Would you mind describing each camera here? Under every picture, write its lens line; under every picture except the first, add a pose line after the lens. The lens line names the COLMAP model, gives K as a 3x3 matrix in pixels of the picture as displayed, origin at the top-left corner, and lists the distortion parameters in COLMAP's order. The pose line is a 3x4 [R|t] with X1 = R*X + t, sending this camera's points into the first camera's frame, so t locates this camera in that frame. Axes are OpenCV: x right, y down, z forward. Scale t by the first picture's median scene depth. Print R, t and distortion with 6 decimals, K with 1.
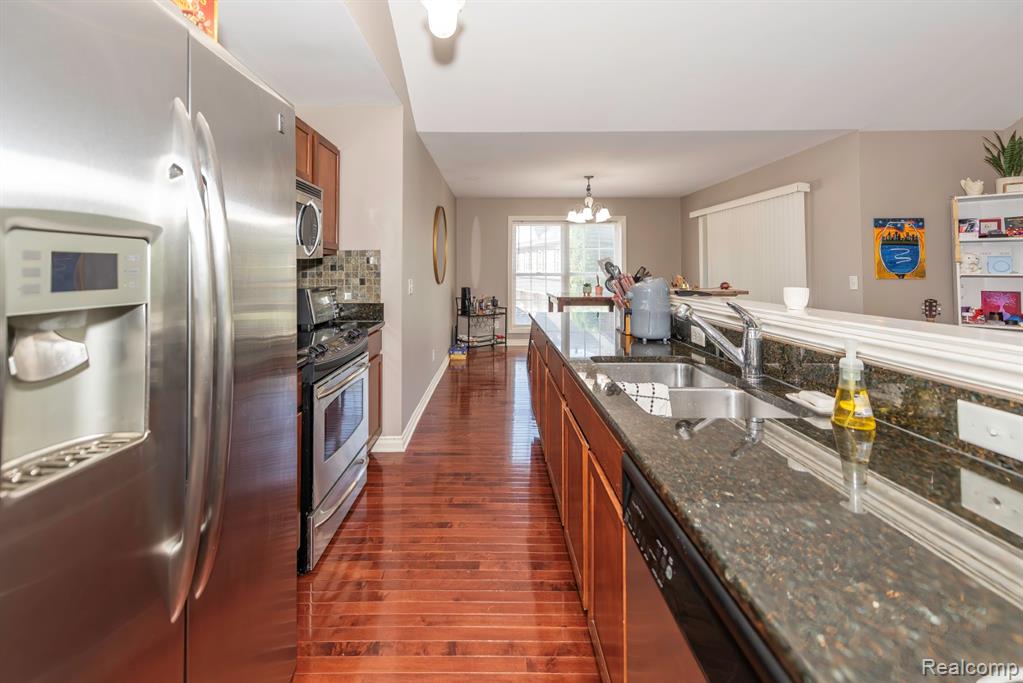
lens RADIAL K [[419.3, 0, 491.3], [0, 419.3, 262.4], [0, 0, 1]] dist [0.009787, -0.003624]
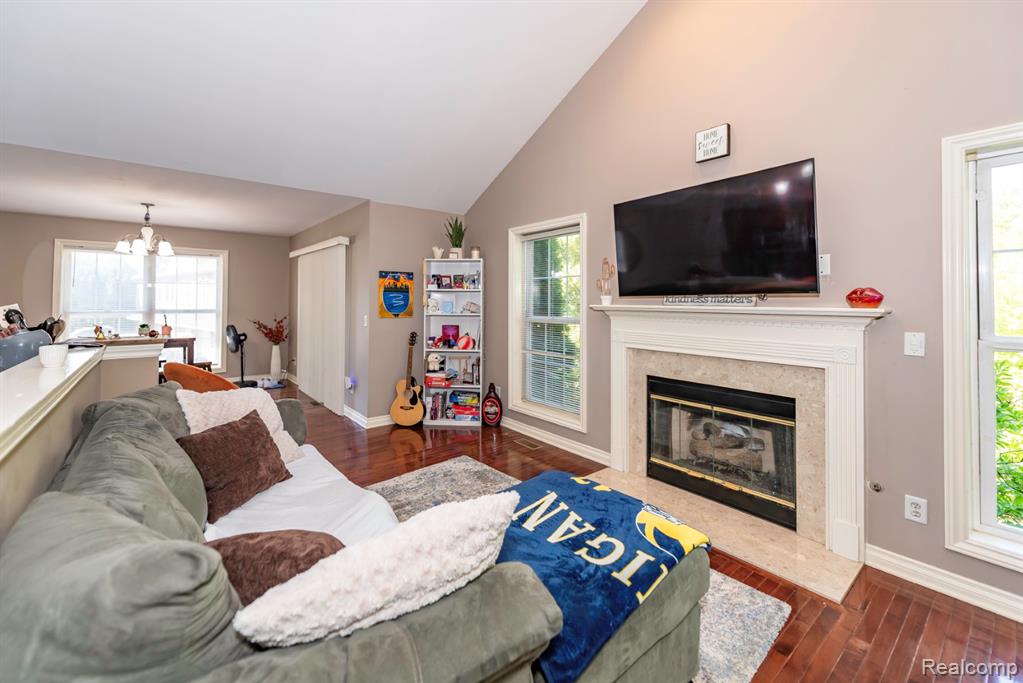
lens RADIAL K [[419.3, 0, 494.5], [0, 419.3, 280.3], [0, 0, 1]] dist [0.009787, -0.003624]
pose [[0.776873, 0.036613, 0.628592, 0.377145], [-0.016534, 0.999150, -0.037762, -0.032765], [-0.629440, 0.018943, 0.776818, -0.221626]]
